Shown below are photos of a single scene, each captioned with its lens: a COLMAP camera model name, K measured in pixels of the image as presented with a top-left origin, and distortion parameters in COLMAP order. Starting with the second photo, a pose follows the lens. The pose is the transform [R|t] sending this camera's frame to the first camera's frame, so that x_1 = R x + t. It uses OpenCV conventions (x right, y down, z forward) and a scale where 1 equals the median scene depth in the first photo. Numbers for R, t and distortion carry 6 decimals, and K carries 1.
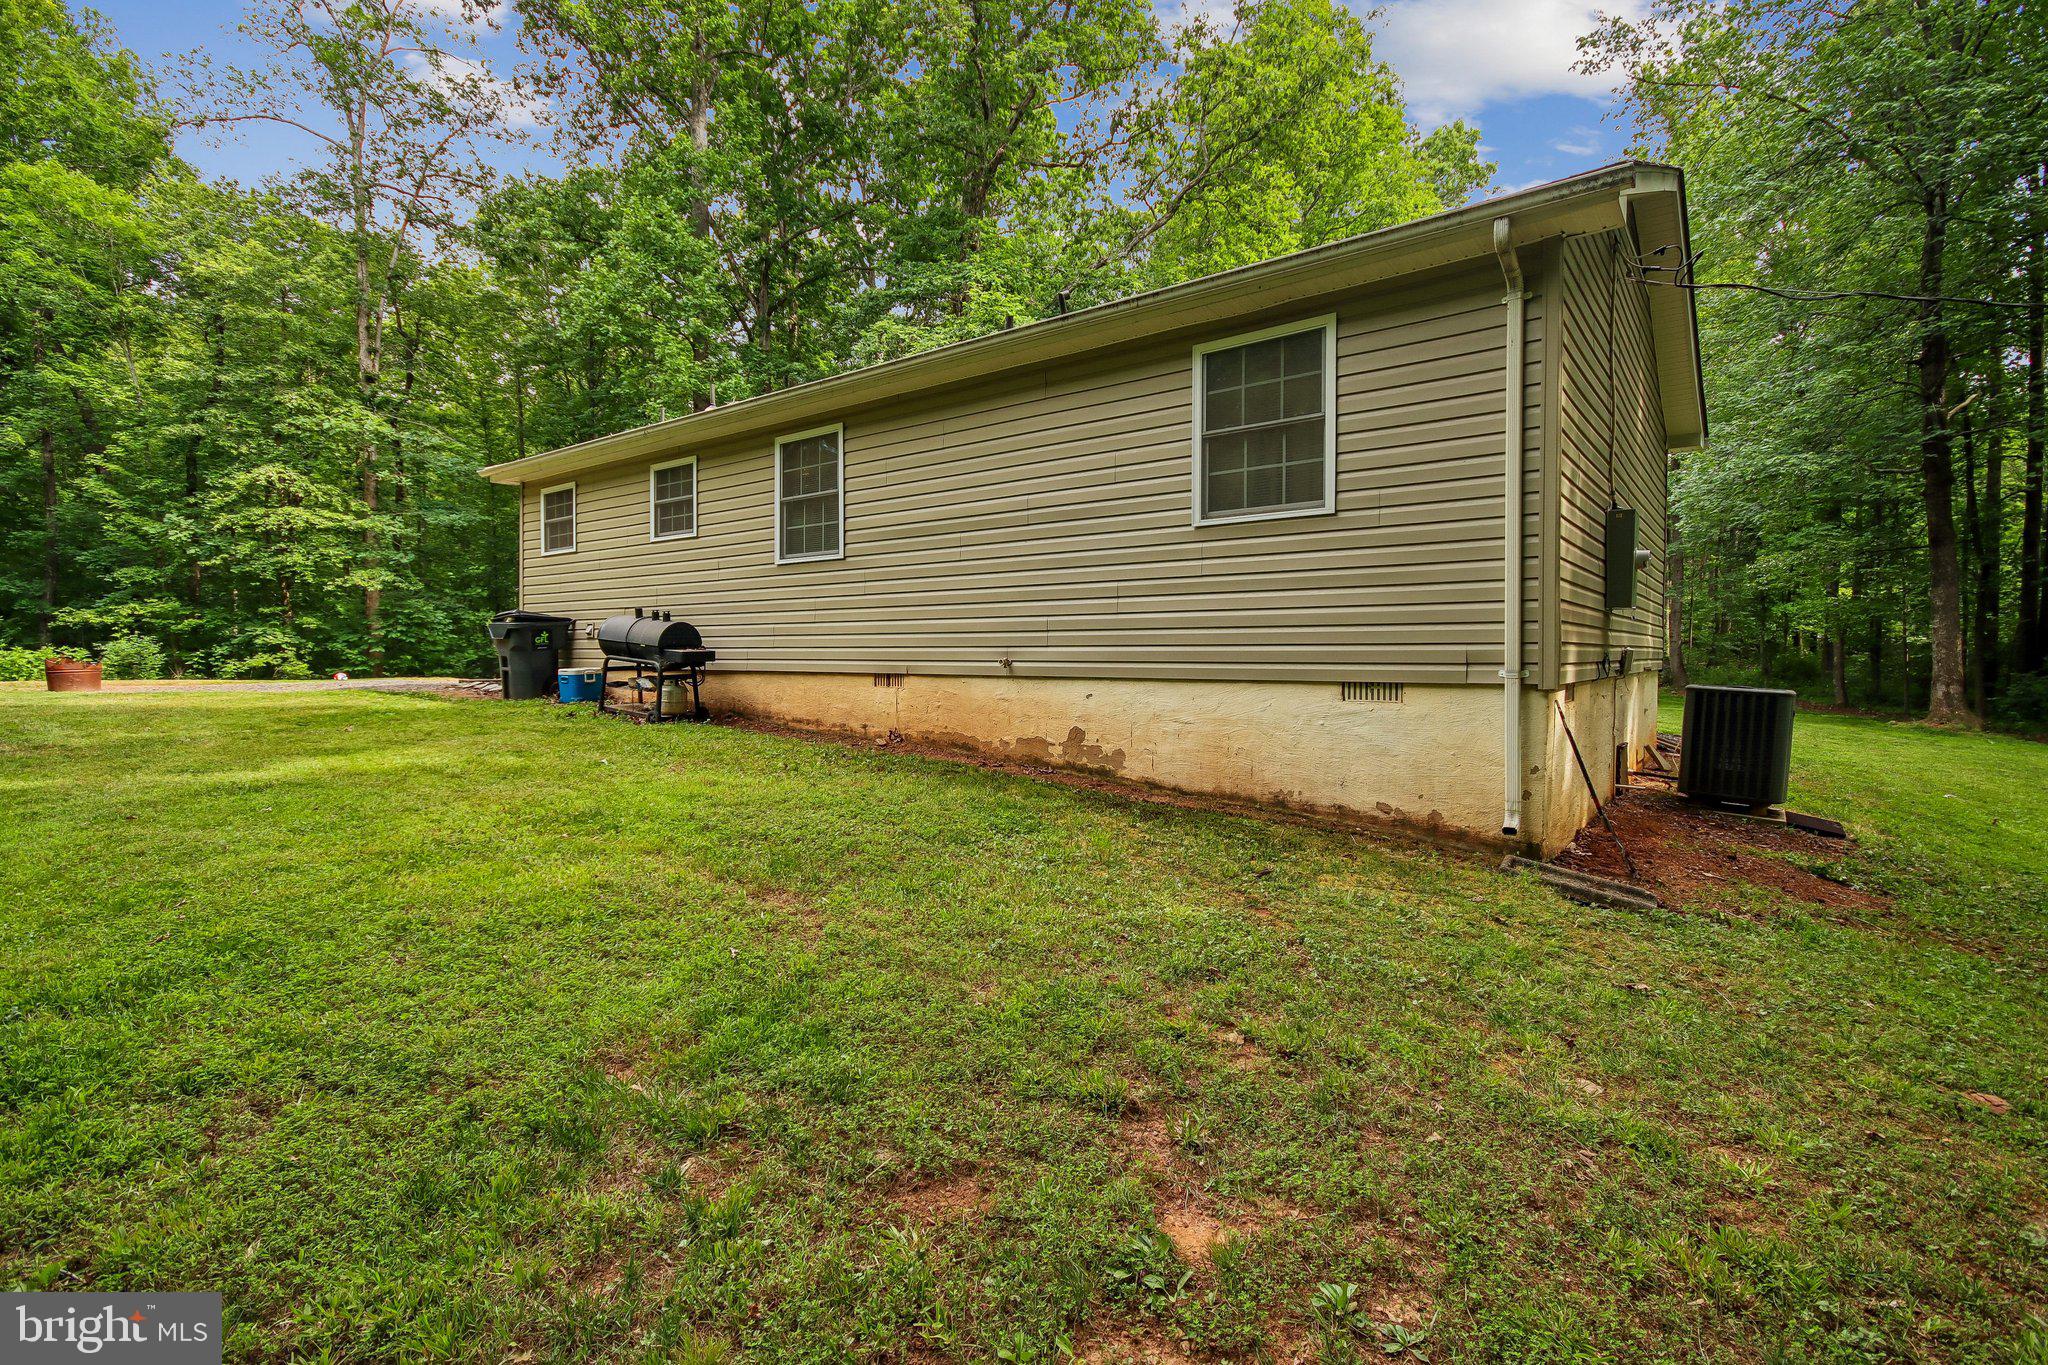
lens RADIAL K [[951.2, 0, 1025.3], [0, 951.2, 675.3], [0, 0, 1]] dist [0.010955, -0.005451]
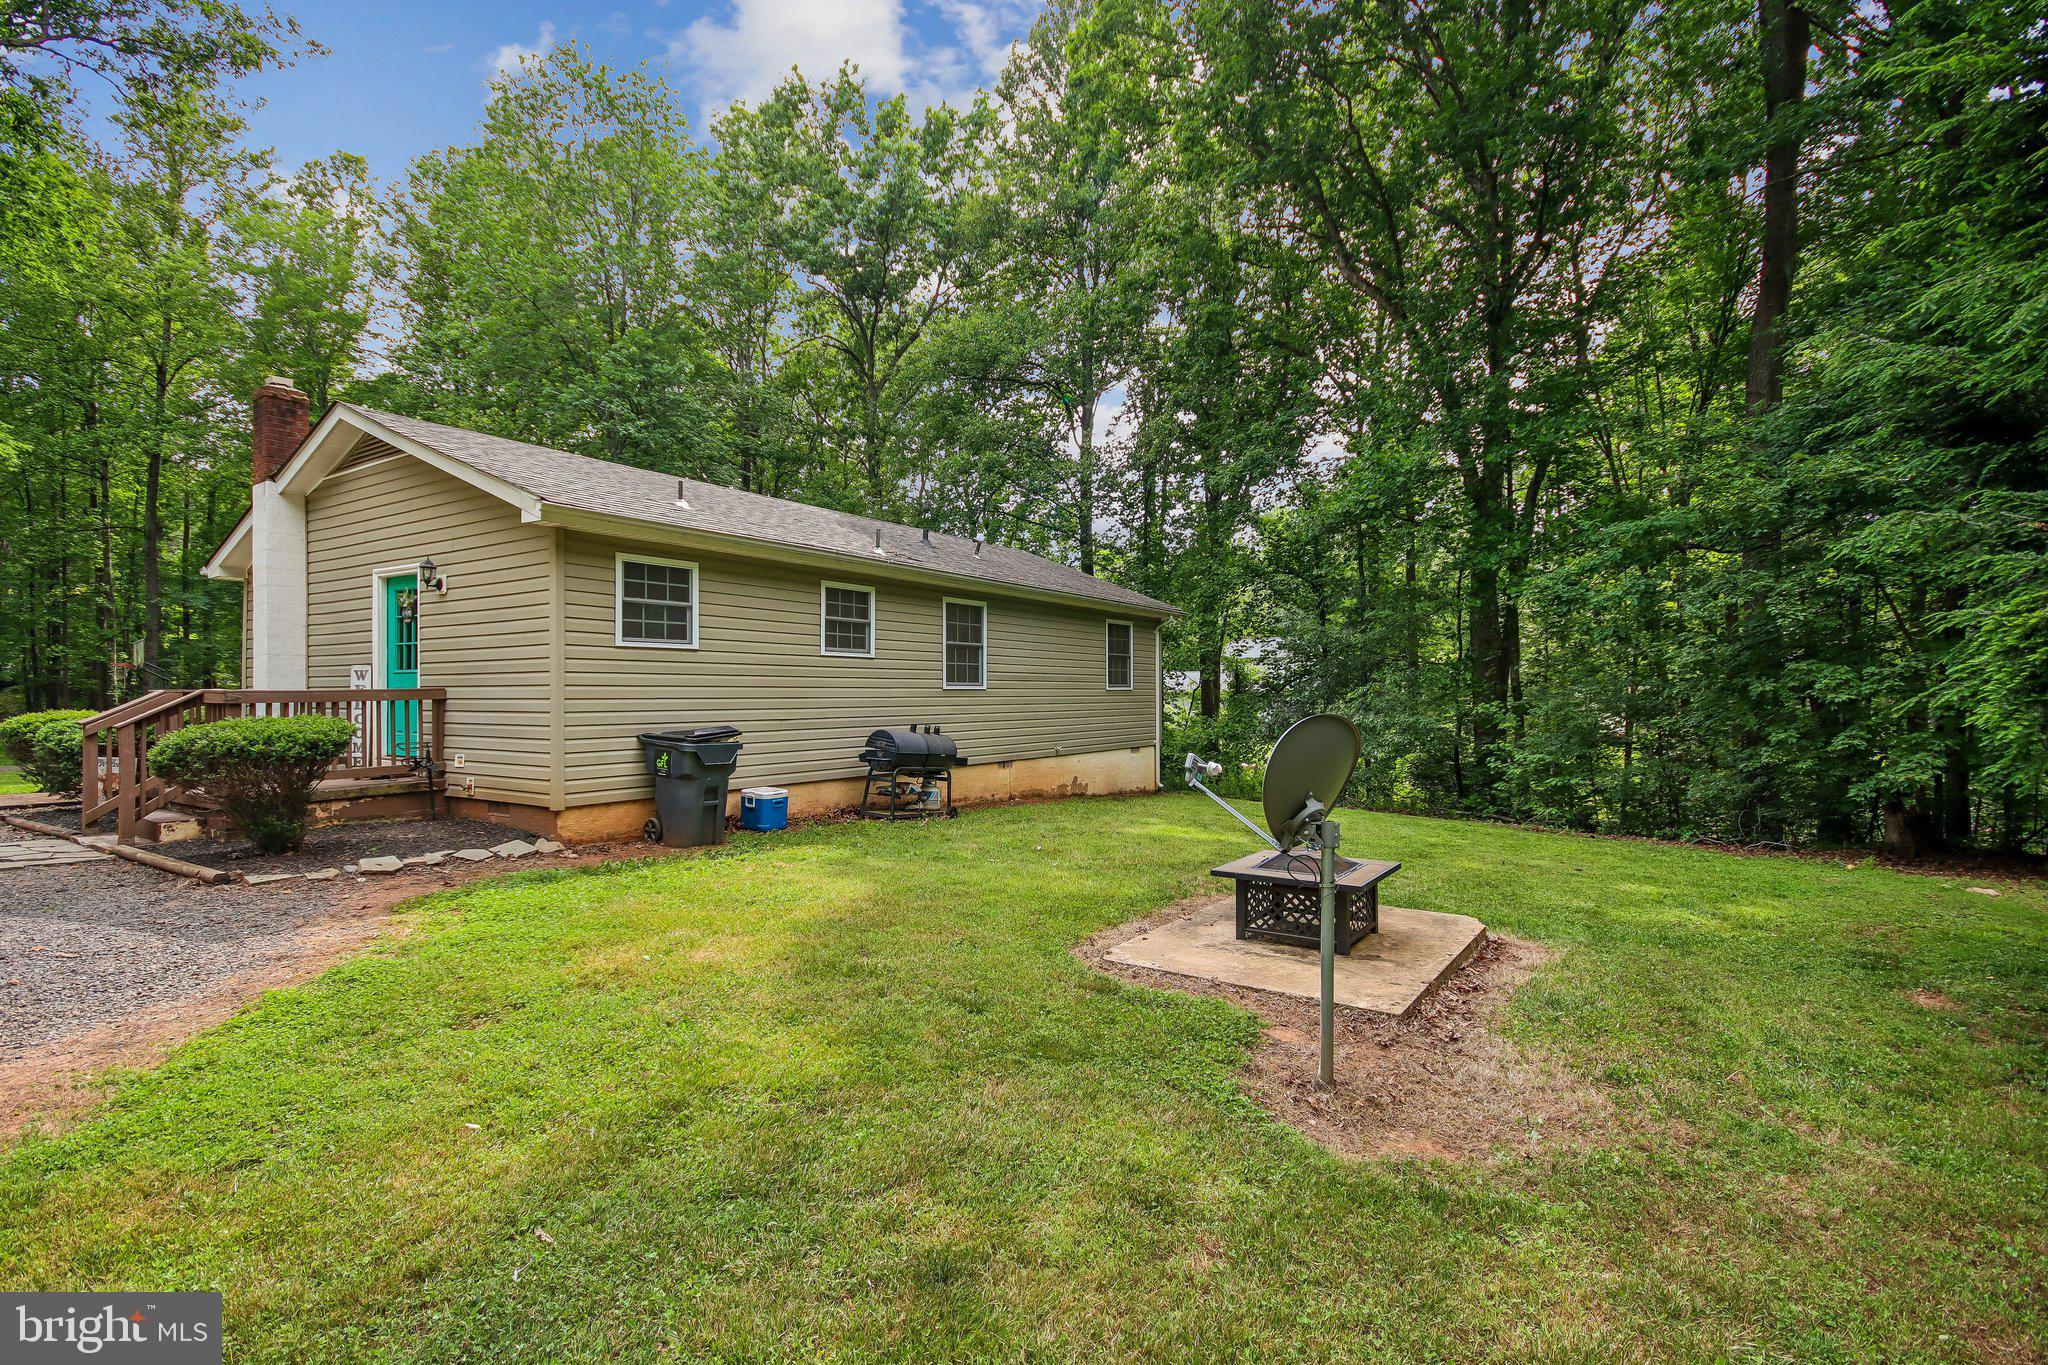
lens RADIAL K [[951.2, 0, 1026.2], [0, 951.2, 687.5], [0, 0, 1]] dist [0.010955, -0.005451]
pose [[-0.087655, 0.001488, 0.996150, -1.271809], [0.019445, 0.999811, 0.000218, -0.091297], [-0.995961, 0.019389, -0.087667, 0.782677]]
